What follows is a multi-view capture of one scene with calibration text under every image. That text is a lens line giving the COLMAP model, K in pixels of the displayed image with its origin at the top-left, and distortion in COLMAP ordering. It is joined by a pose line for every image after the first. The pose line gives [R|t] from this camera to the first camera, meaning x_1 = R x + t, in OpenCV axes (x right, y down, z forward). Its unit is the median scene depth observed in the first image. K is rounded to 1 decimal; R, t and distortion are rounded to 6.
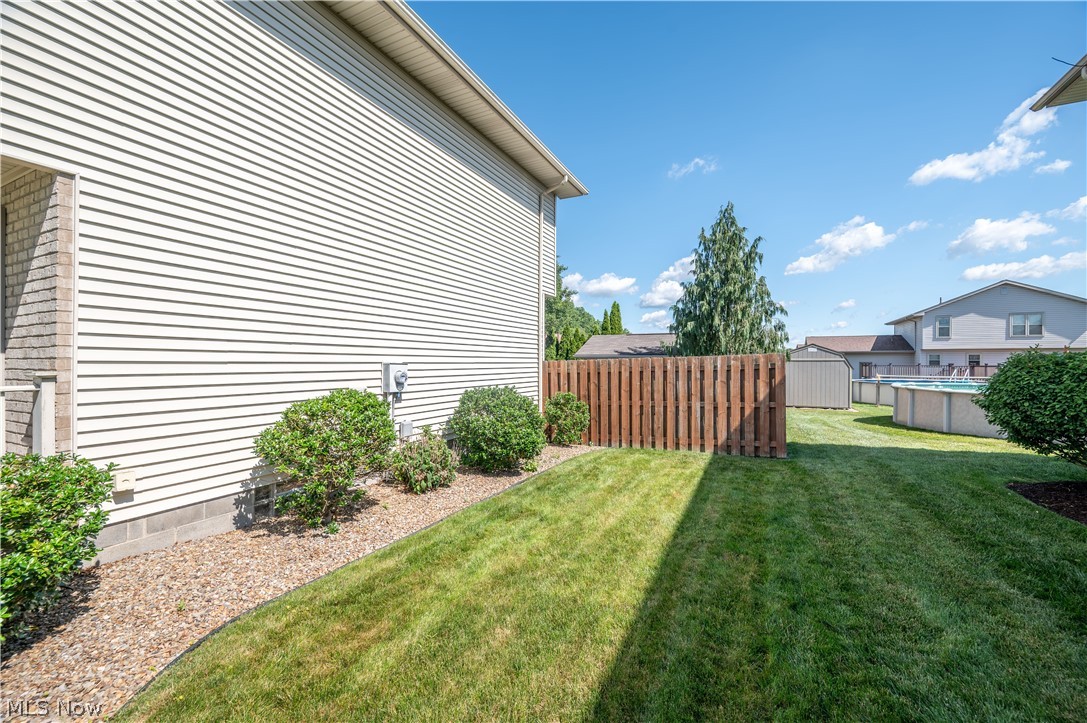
lens RADIAL K [[431.1, 0, 546.5], [0, 431.1, 366.6], [0, 0, 1]] dist [-0.002055, -0.000526]
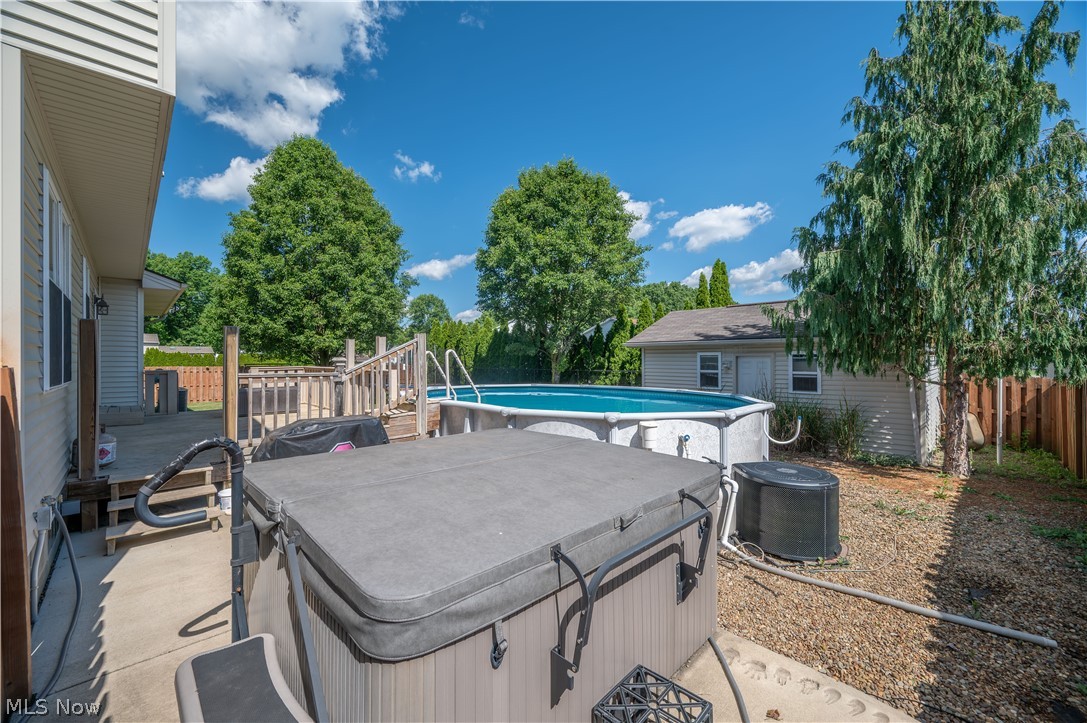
lens RADIAL K [[431.1, 0, 541.3], [0, 431.1, 359.7], [0, 0, 1]] dist [-0.002055, -0.000526]
pose [[0.943893, -0.004795, -0.330218, 0.154780], [0.003385, 0.999983, -0.004847, 0.000117], [0.330235, 0.003457, 0.943892, 0.397635]]
